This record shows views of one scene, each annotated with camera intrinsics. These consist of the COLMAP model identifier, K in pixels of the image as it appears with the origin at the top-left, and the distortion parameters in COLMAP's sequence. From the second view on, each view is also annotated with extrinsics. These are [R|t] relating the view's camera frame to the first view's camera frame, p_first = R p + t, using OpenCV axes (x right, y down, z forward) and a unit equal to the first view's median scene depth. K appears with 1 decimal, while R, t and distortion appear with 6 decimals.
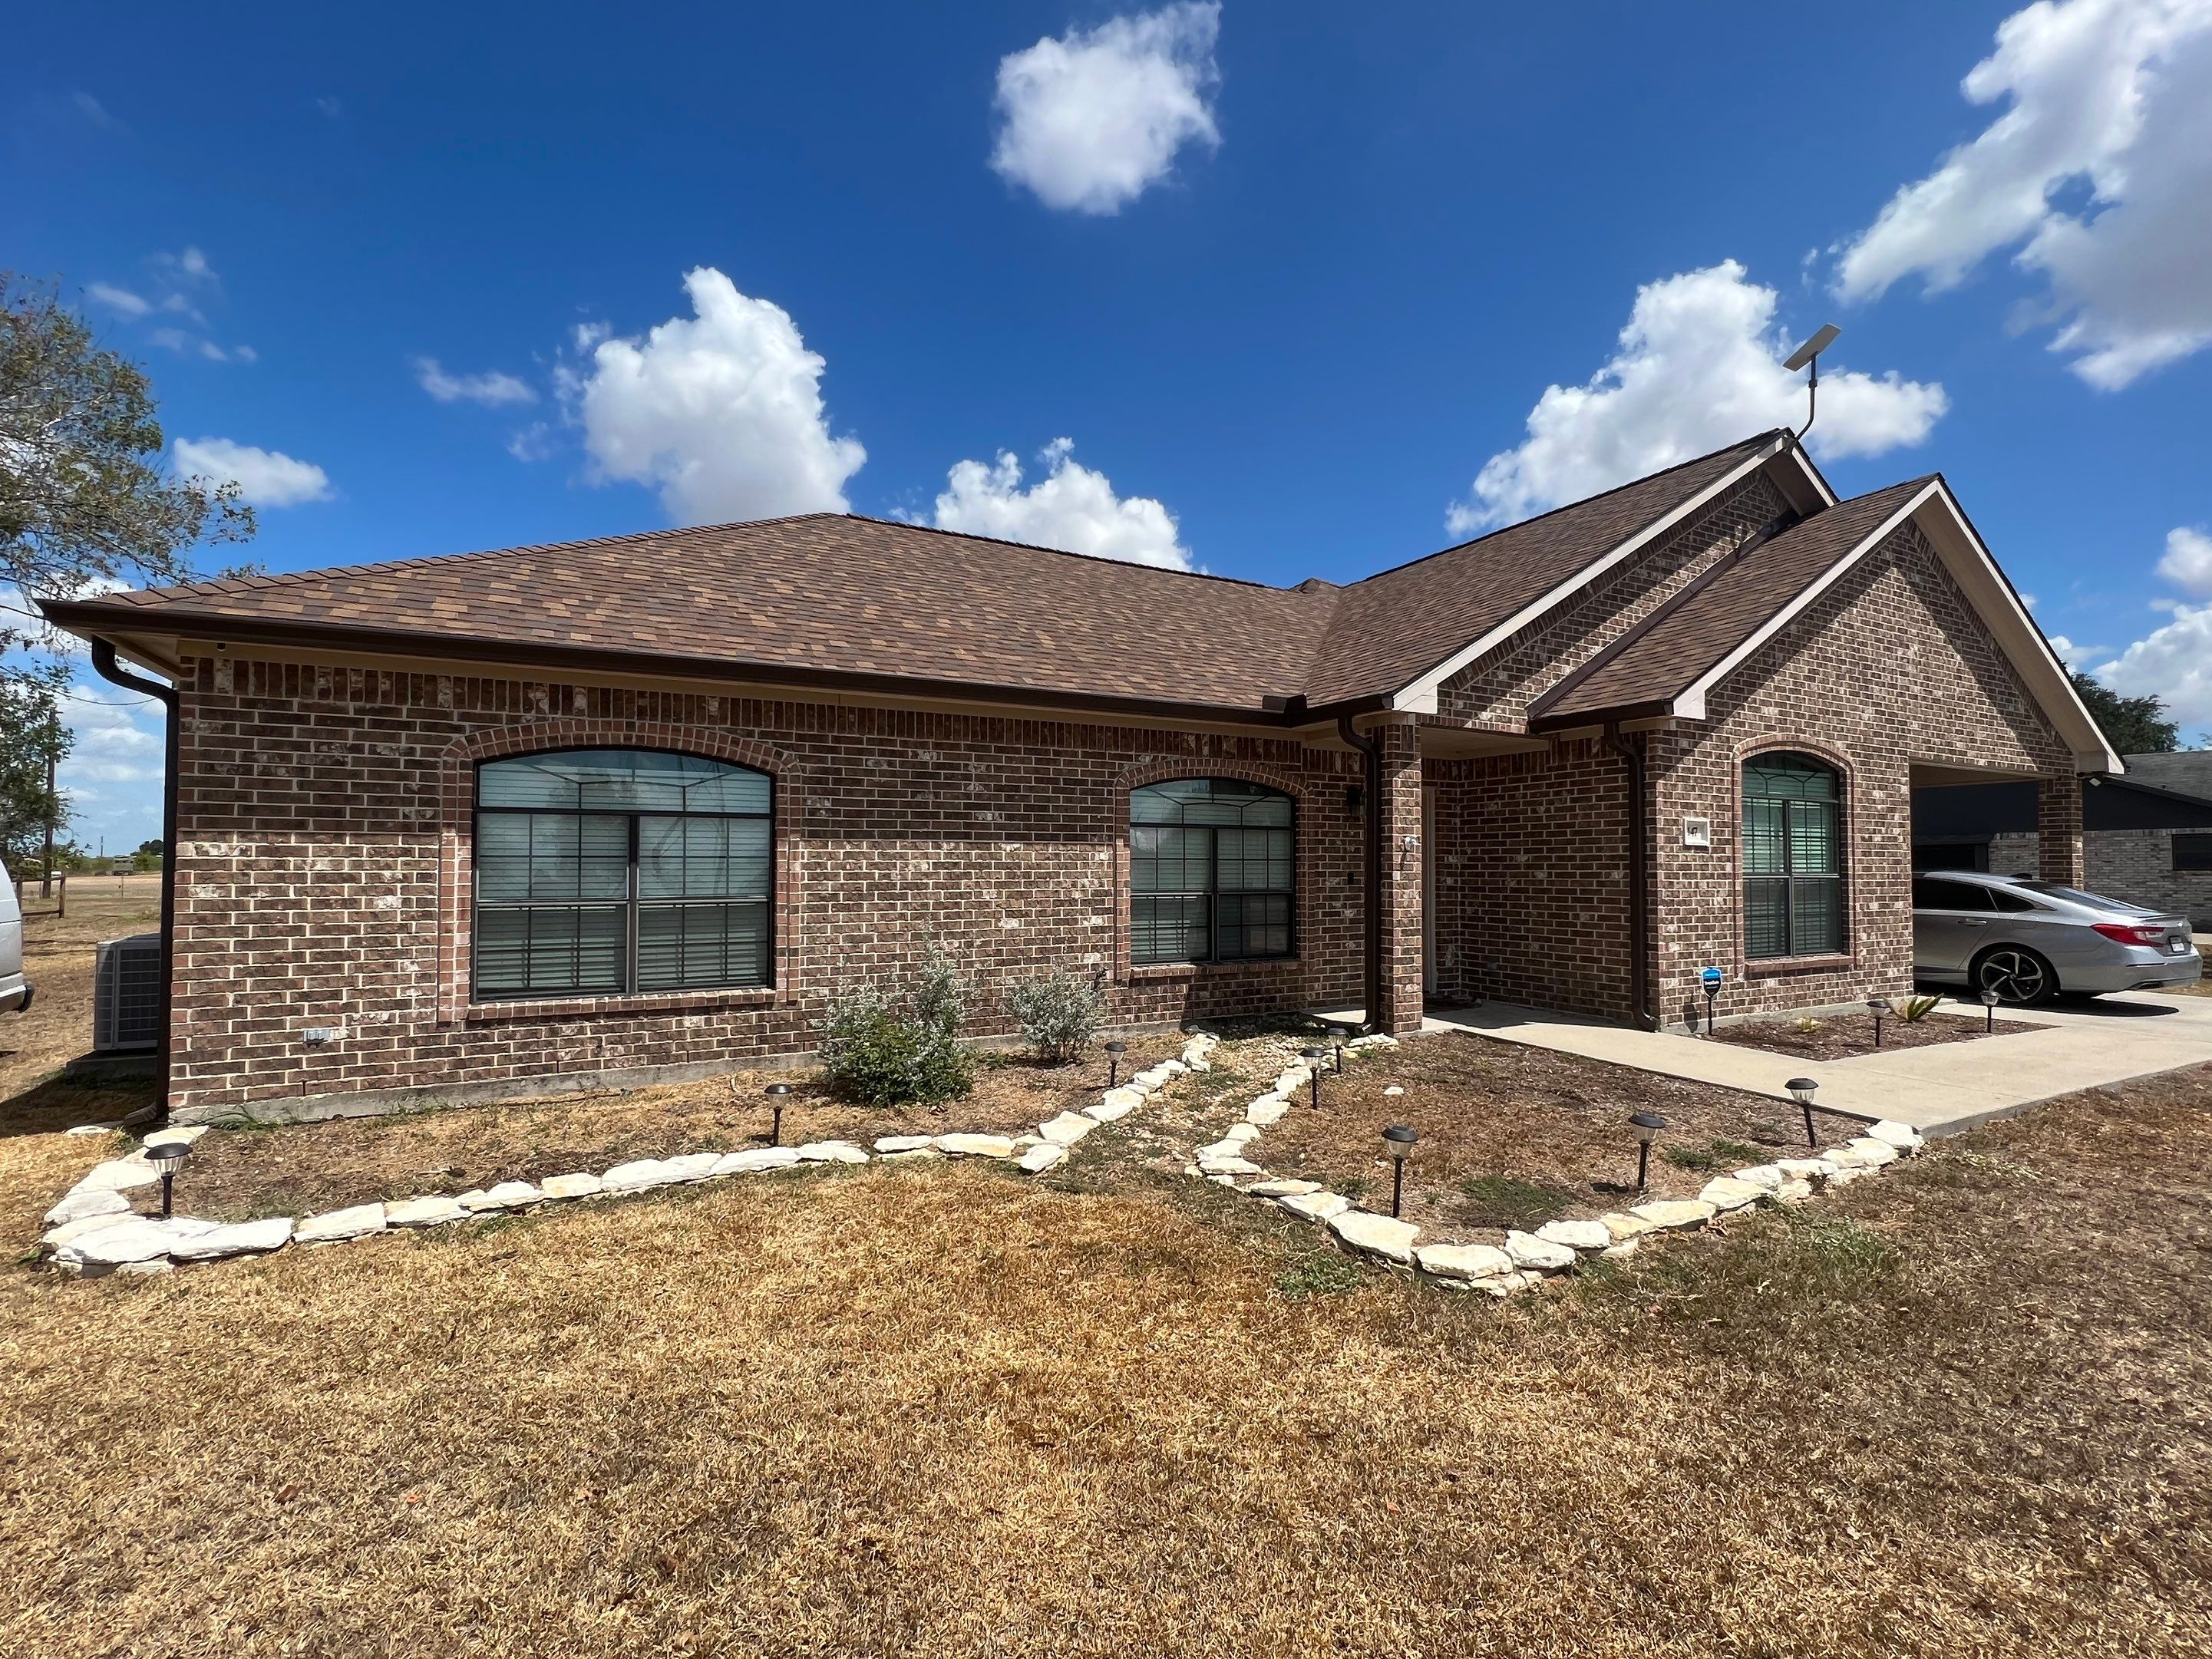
lens RADIAL K [[995.5, 0, 1111.0], [0, 995.5, 830.7], [0, 0, 1]] dist [-0.002507, 0.000660]
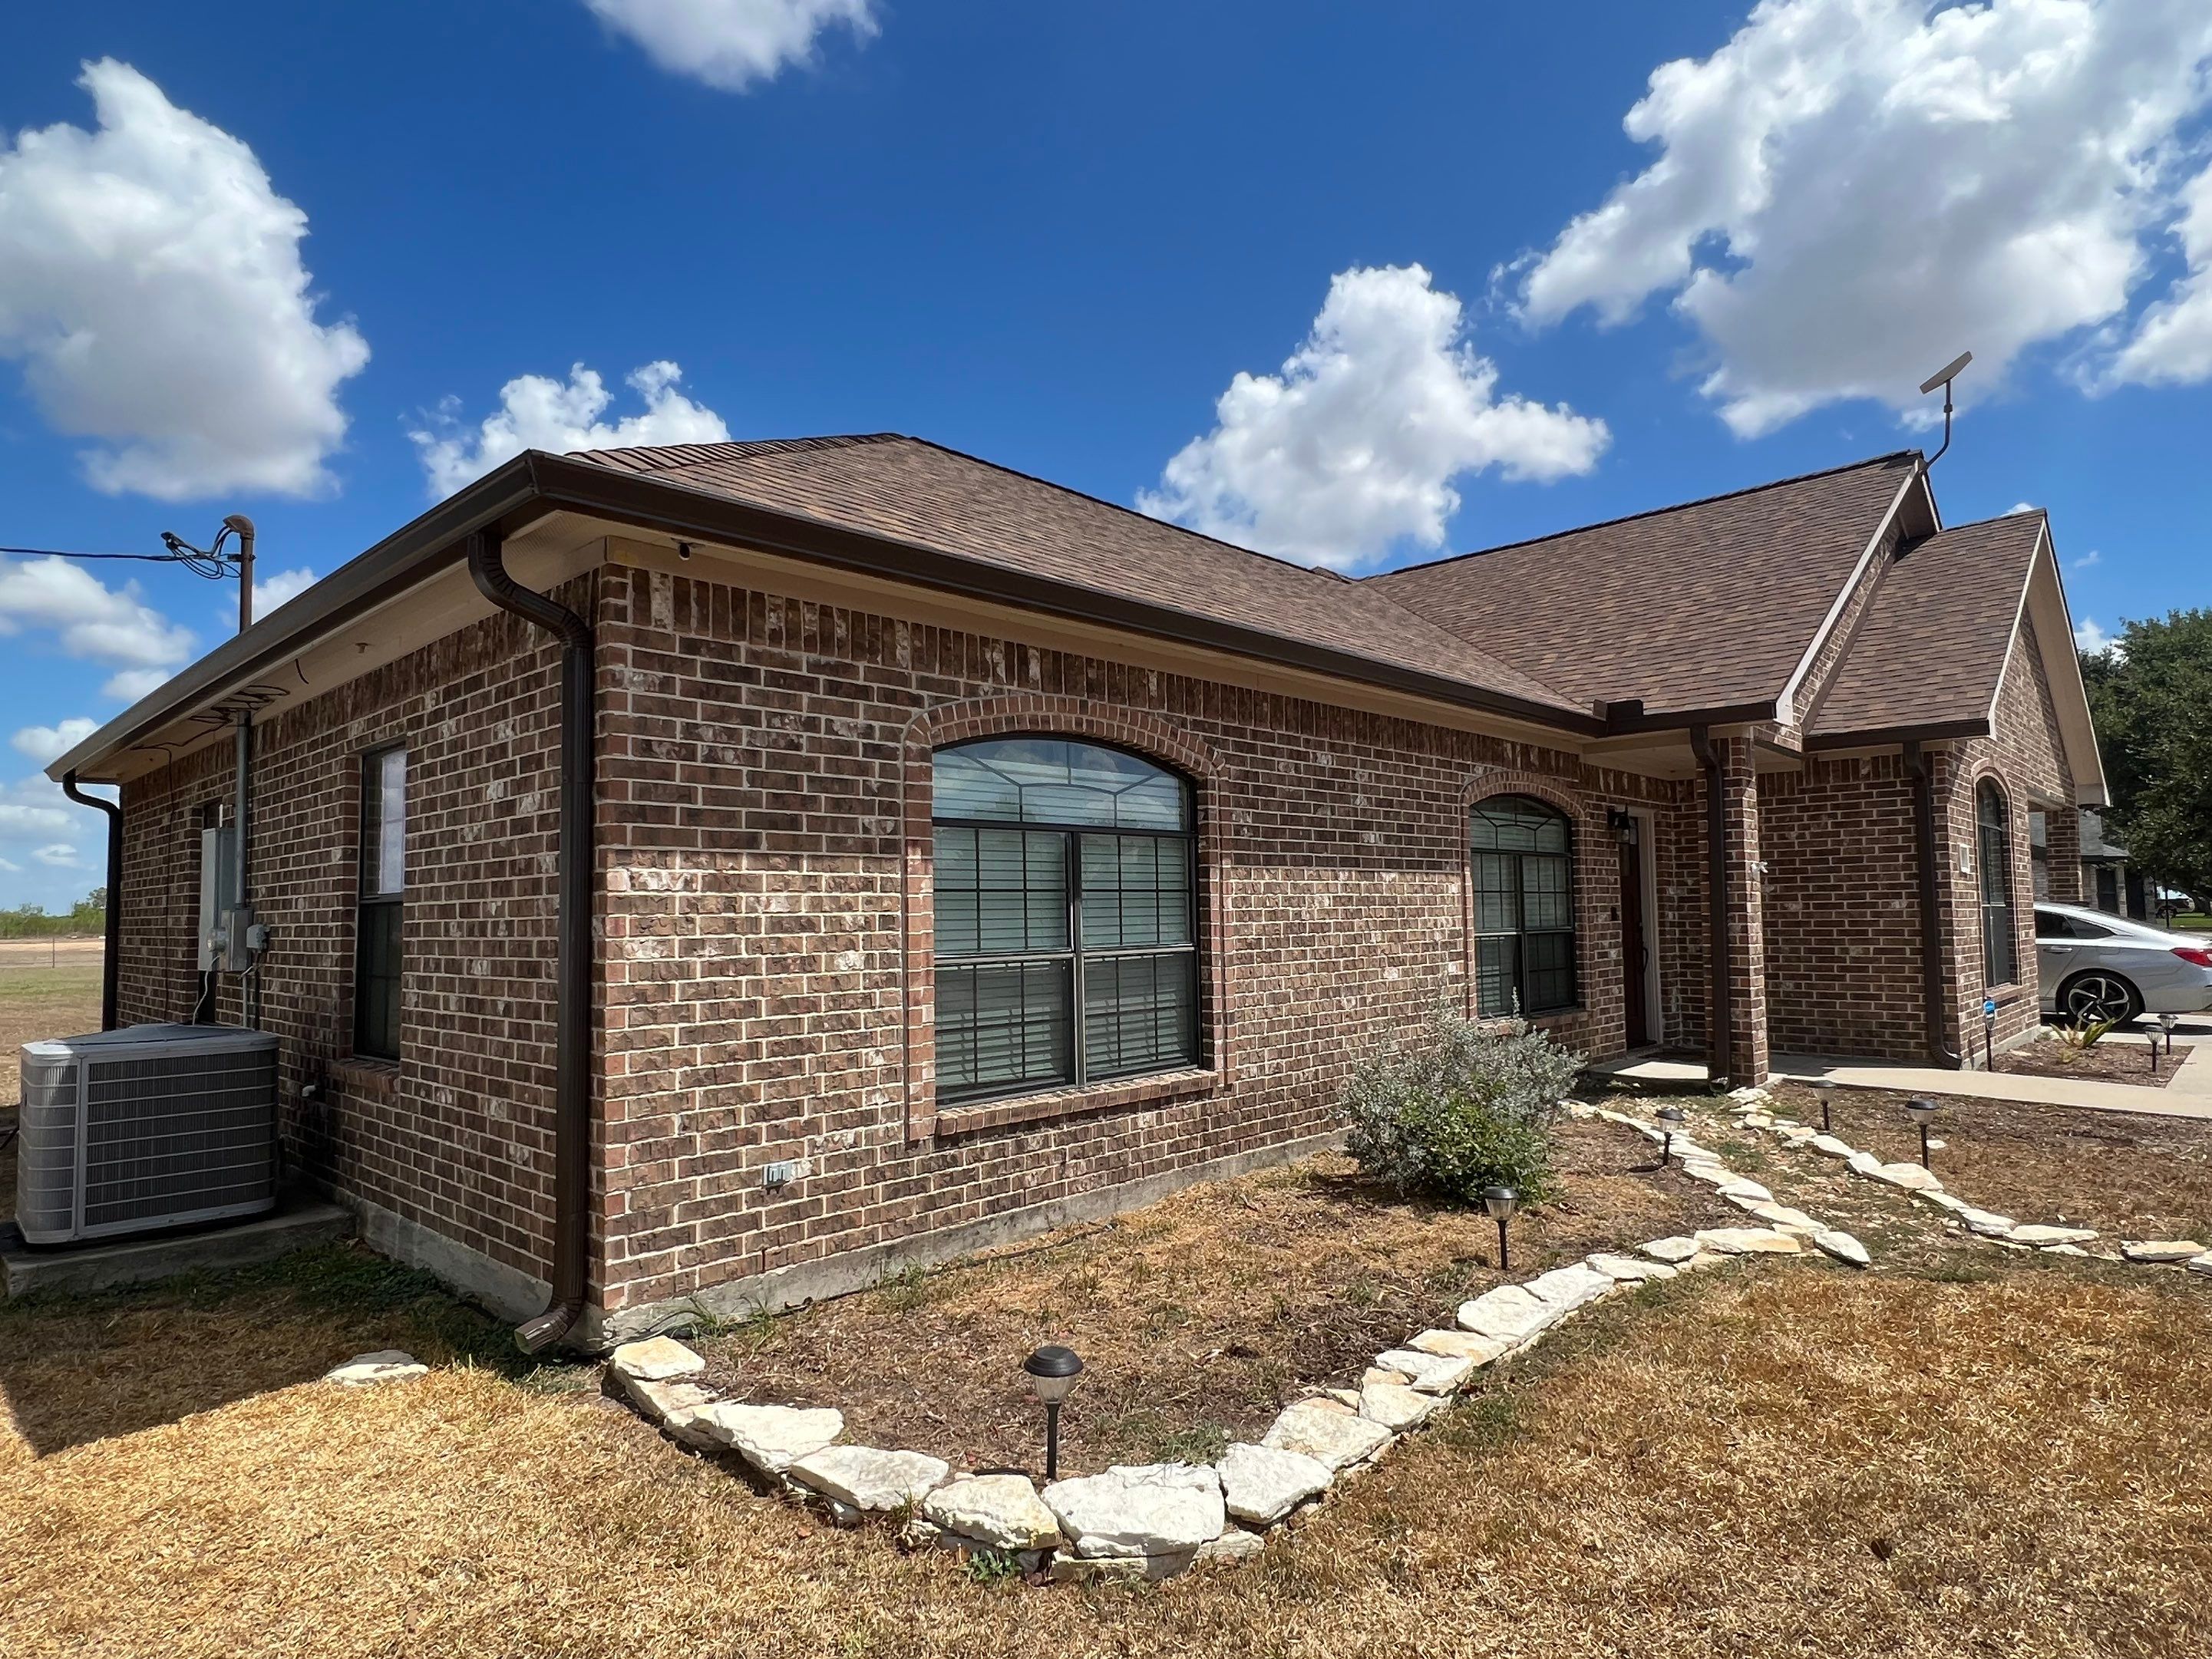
lens RADIAL K [[1226.2, 0, 1112.3], [0, 1226.2, 828.0], [0, 0, 1]] dist [-0.002489, -0.002014]
pose [[0.953015, 0.006572, 0.302852, -0.753001], [0.003896, 0.999416, -0.033947, 0.011958], [-0.302898, 0.033532, 0.952433, 0.167805]]
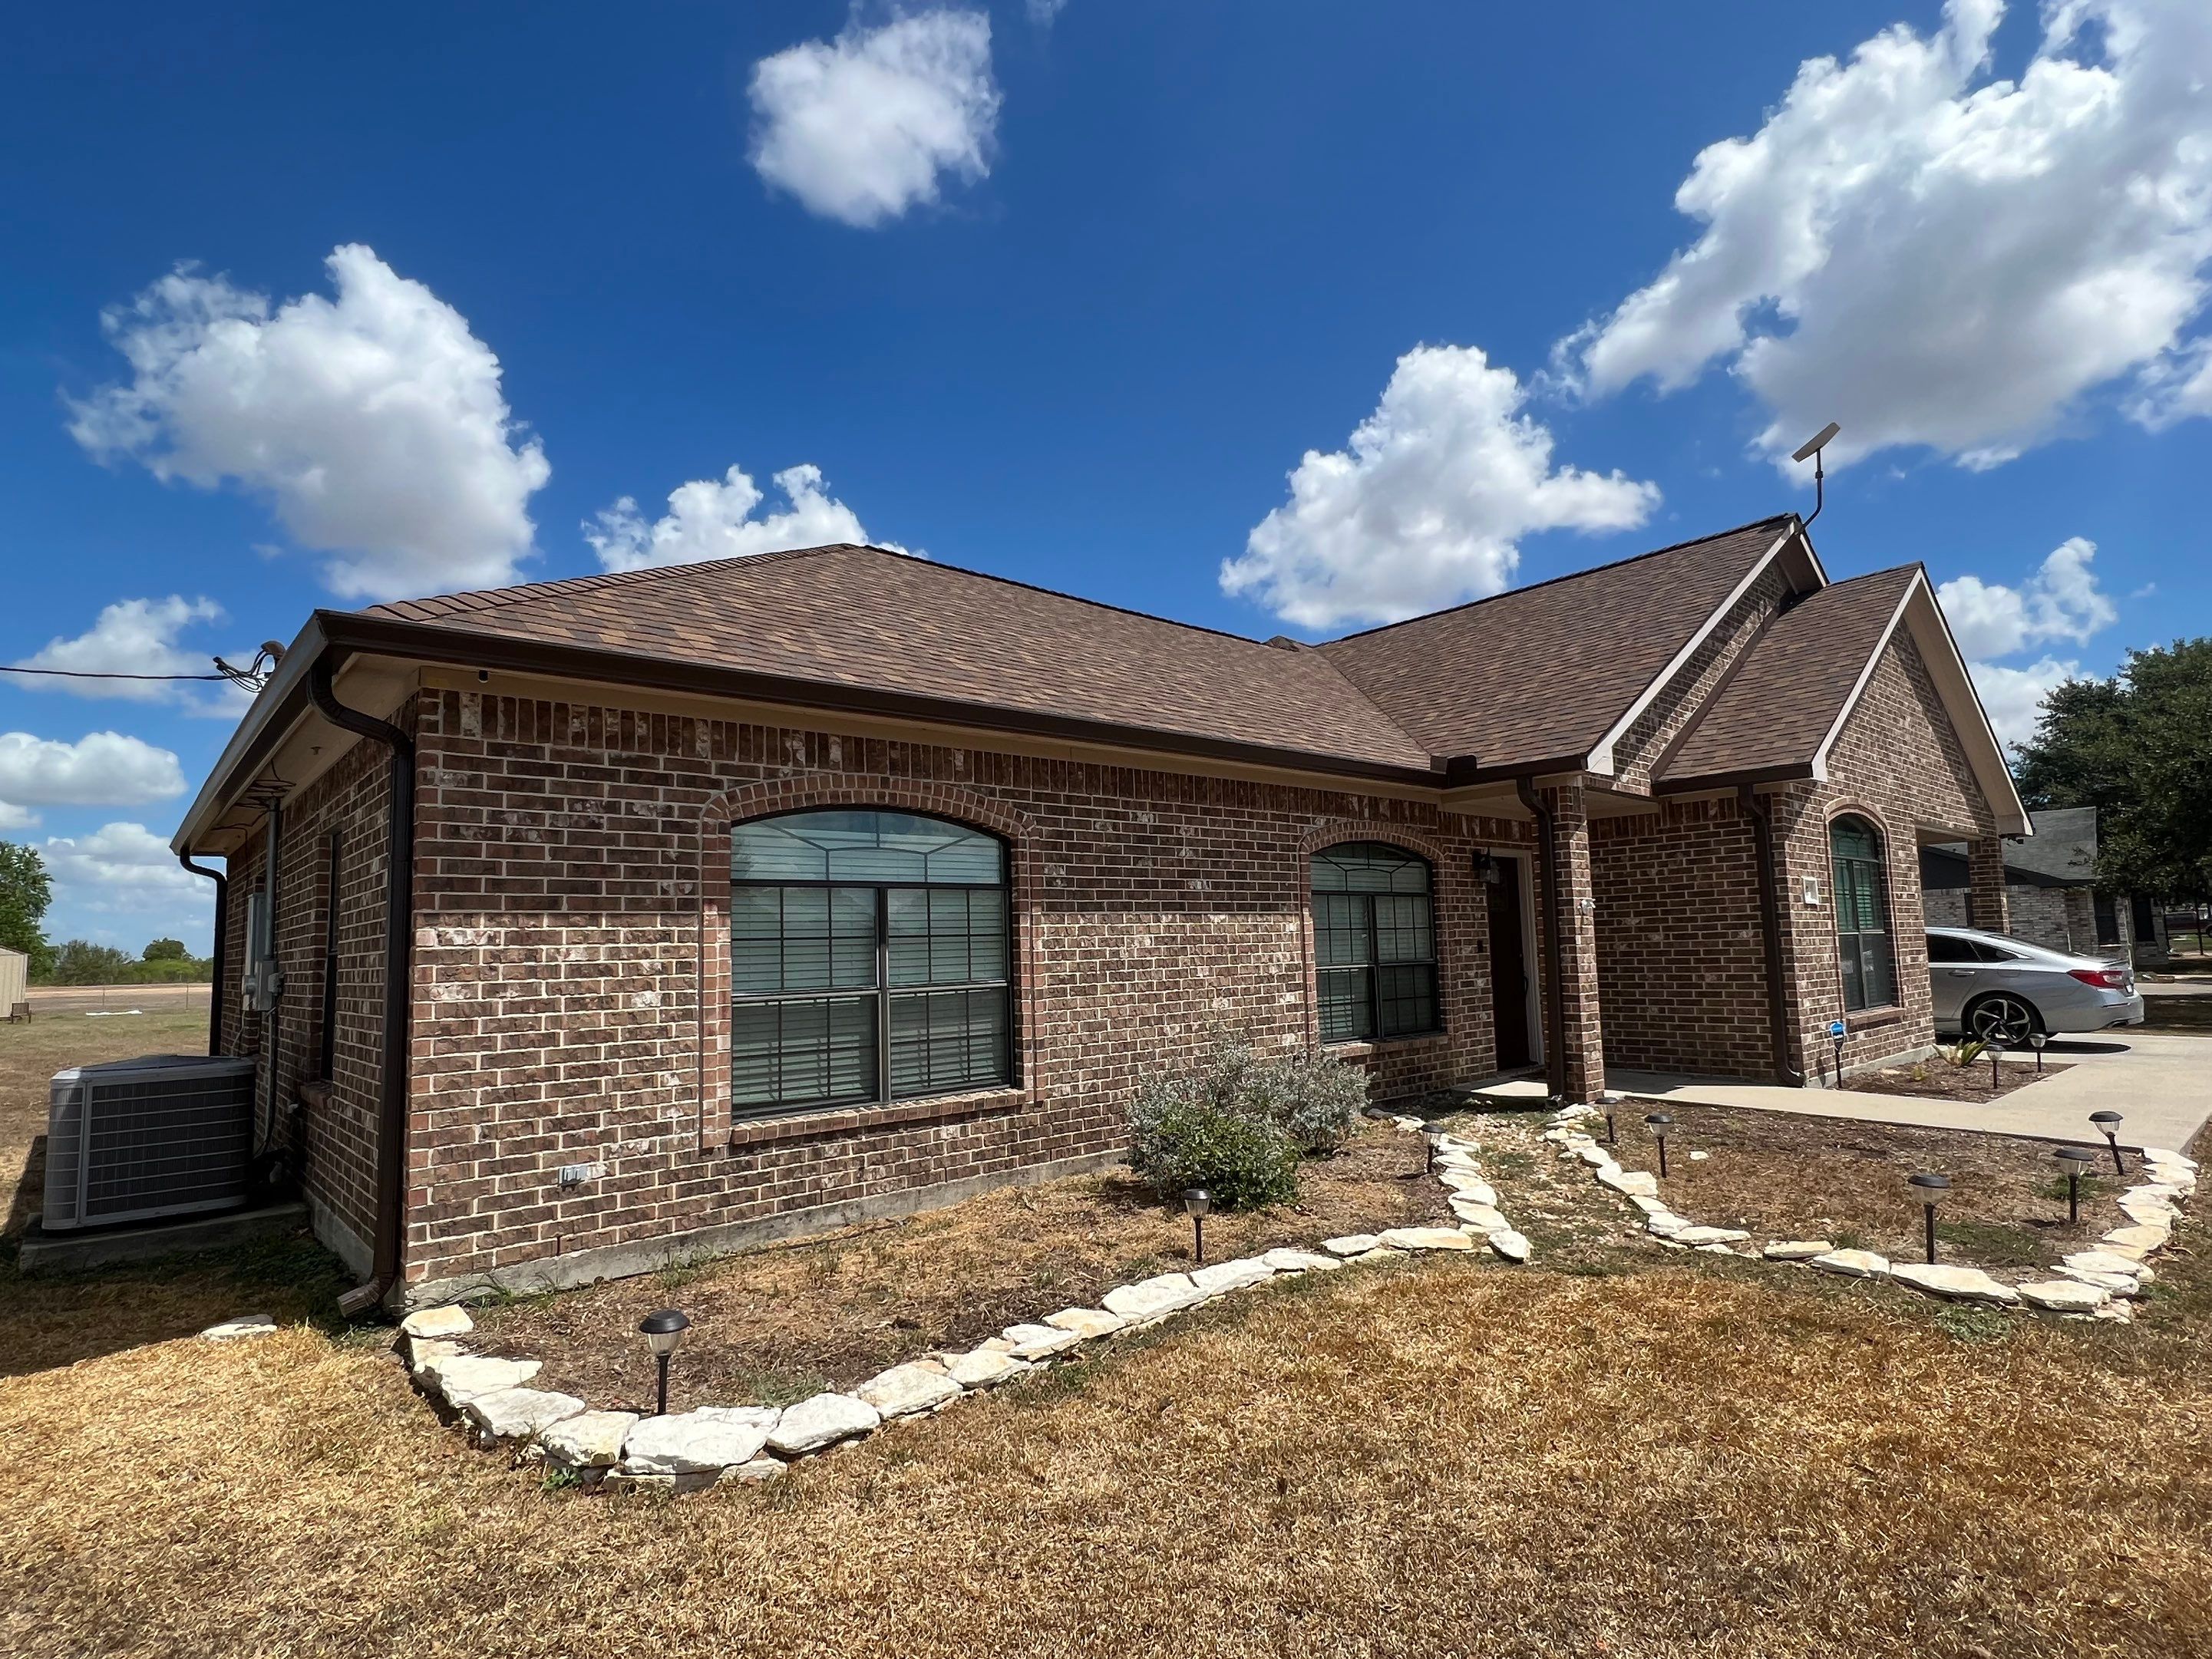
lens RADIAL K [[1117.8, 0, 1103.9], [0, 1117.8, 830.7], [0, 0, 1]] dist [-0.003792, 0.000046]
pose [[0.974864, -0.004590, 0.222753, -0.530691], [0.020596, 0.997363, -0.069585, 0.006401], [-0.221847, 0.072424, 0.972388, 0.036391]]
